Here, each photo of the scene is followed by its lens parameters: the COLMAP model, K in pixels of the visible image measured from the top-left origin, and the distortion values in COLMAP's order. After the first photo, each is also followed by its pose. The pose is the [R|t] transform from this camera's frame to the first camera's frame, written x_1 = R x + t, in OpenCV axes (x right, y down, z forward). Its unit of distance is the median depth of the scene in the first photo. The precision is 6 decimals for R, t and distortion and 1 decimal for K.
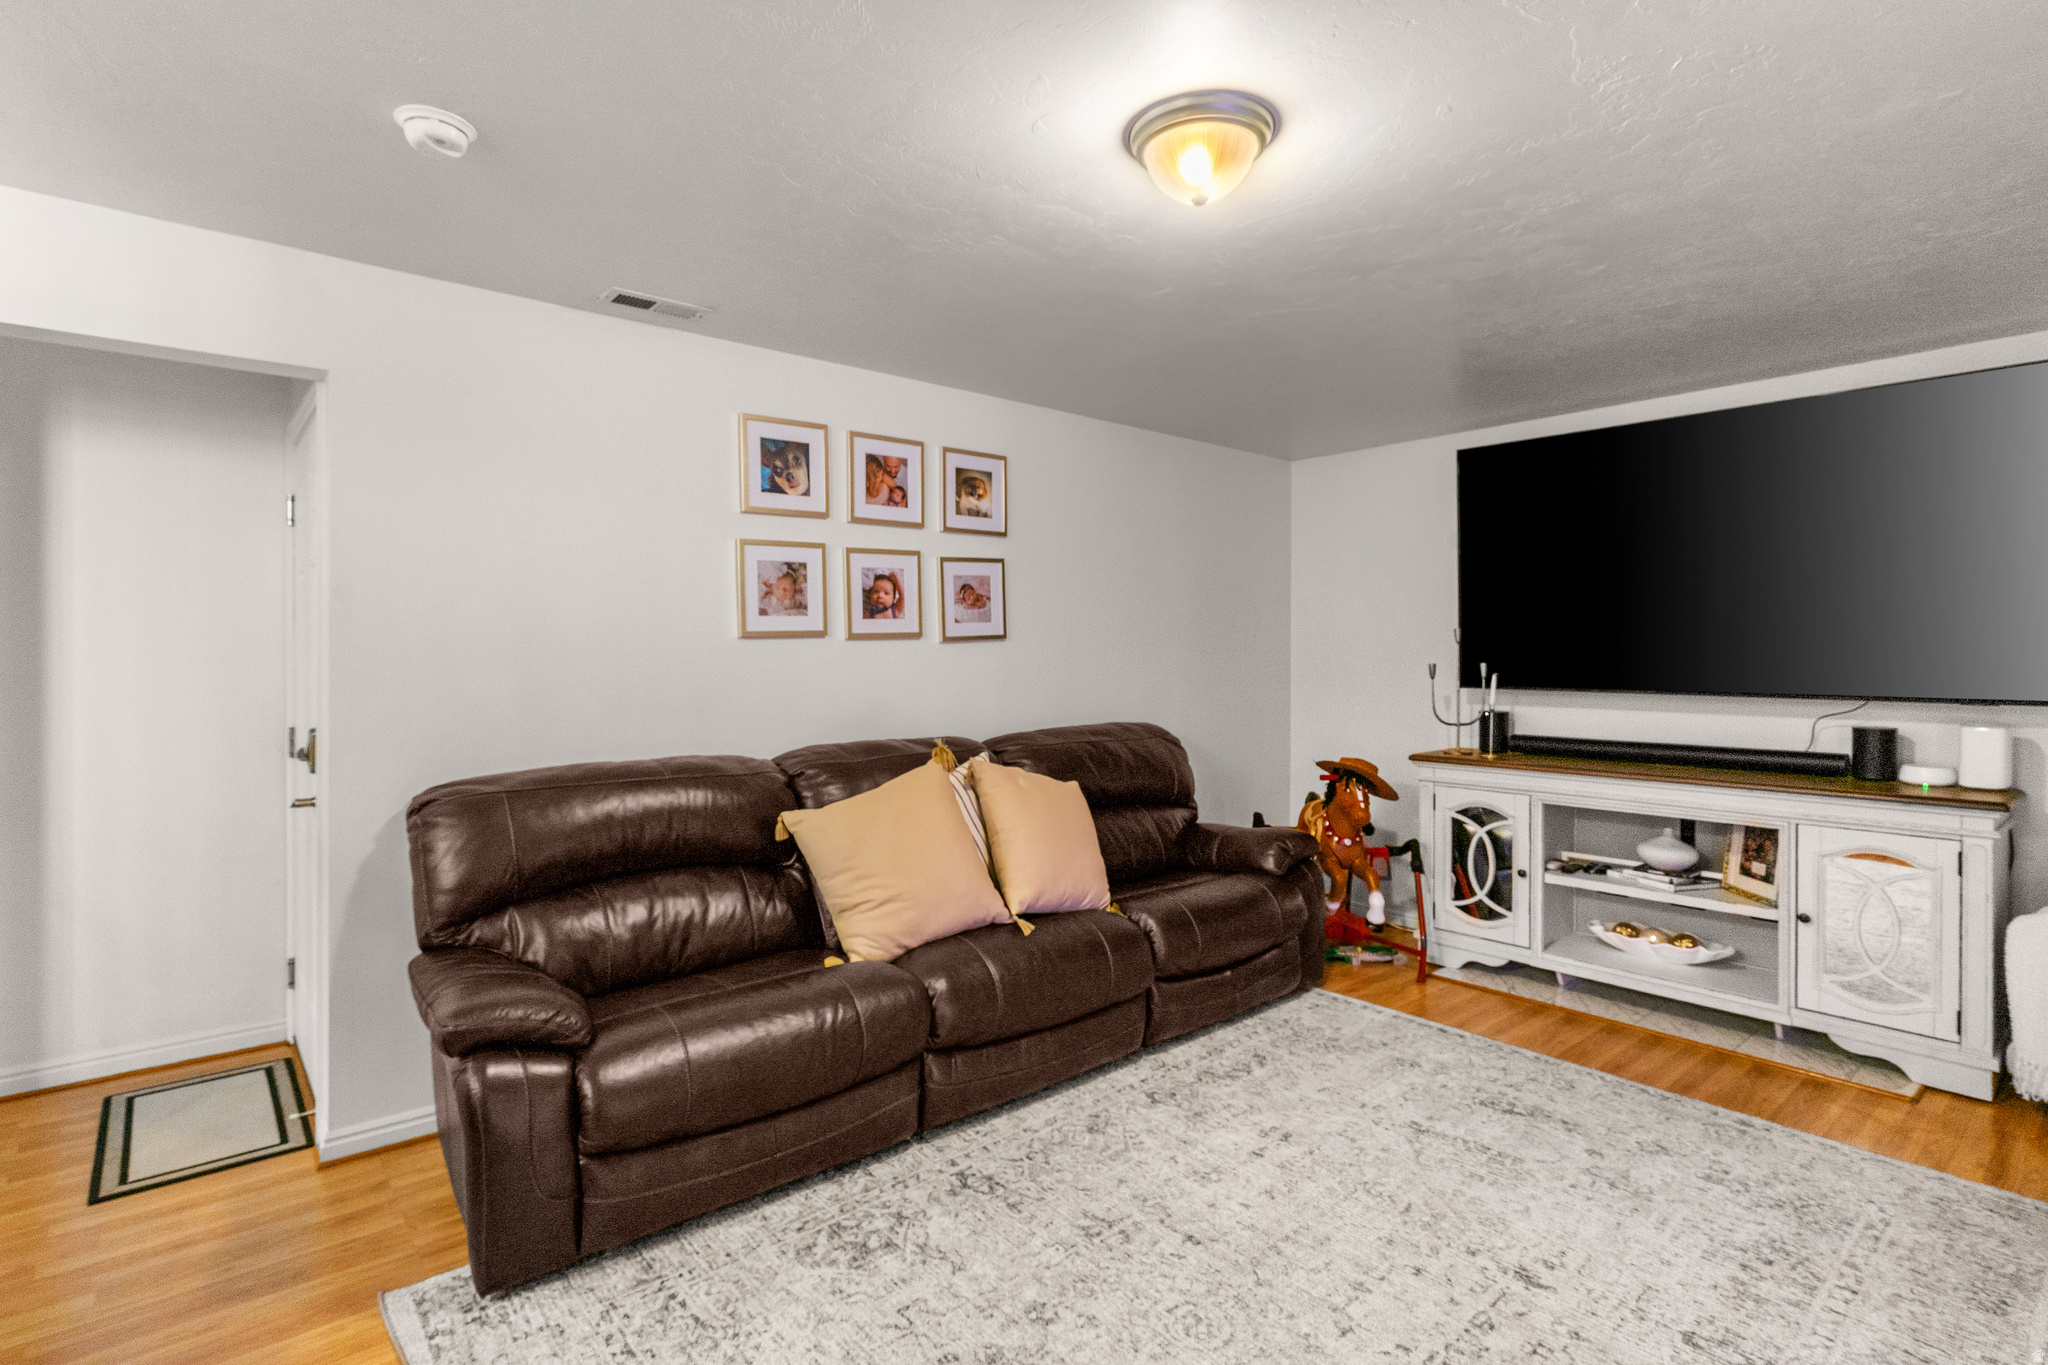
lens RADIAL K [[986.5, 0, 1013.2], [0, 986.5, 661.3], [0, 0, 1]] dist [-0.003891, 0.000400]
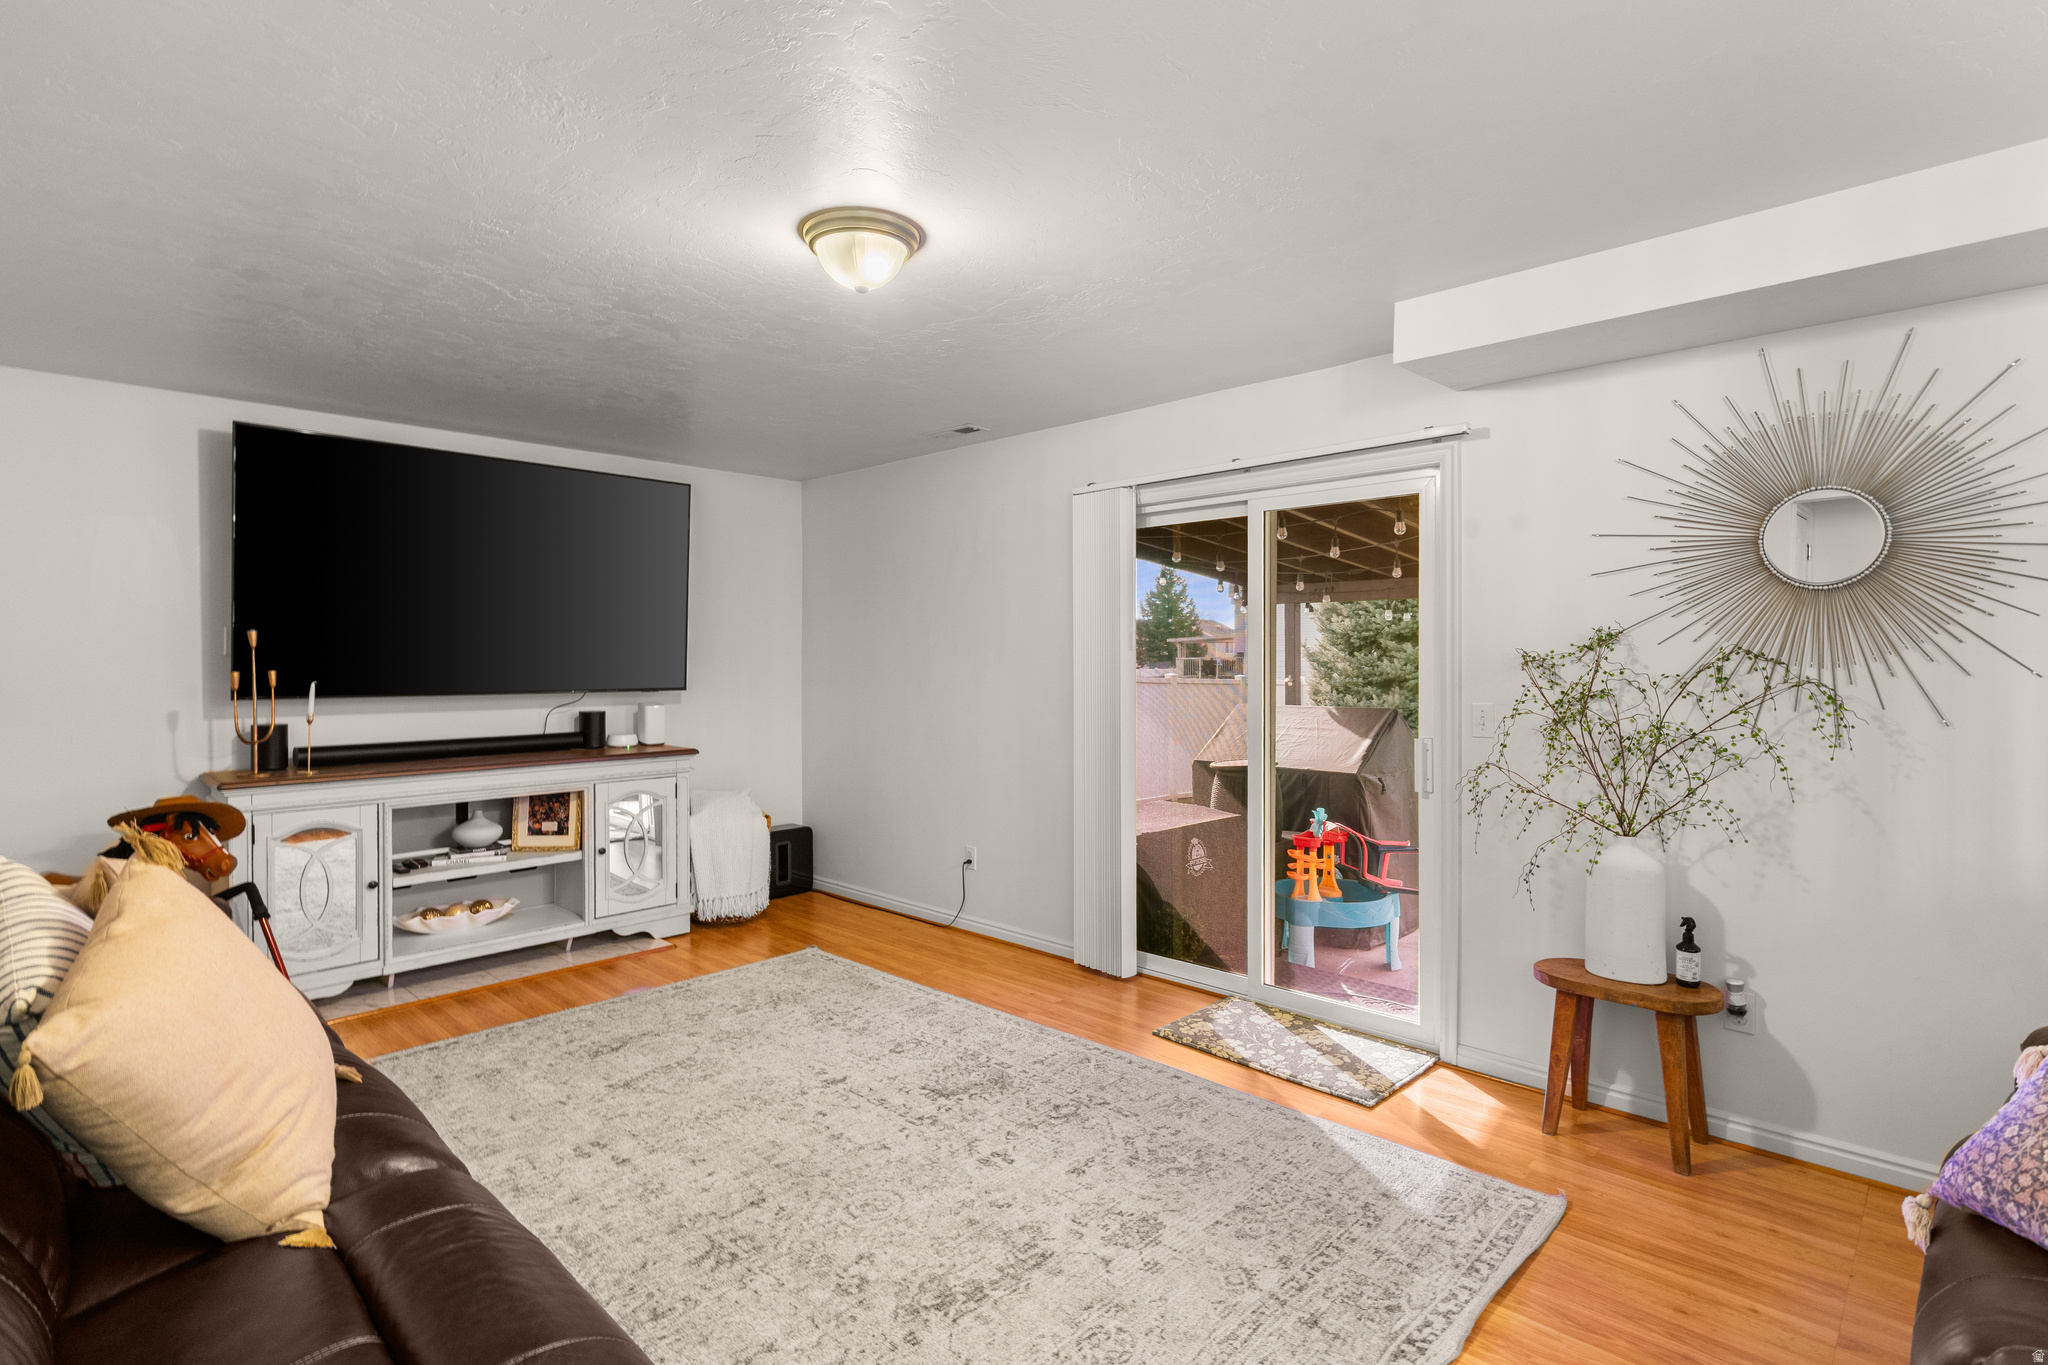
lens RADIAL K [[986.5, 0, 1021.3], [0, 986.5, 665.3], [0, 0, 1]] dist [-0.003891, 0.000400]
pose [[-0.107969, -0.008885, 0.994115, -0.632128], [0.007523, 0.999924, 0.009754, -0.008409], [-0.994126, 0.008532, -0.107894, 0.564430]]
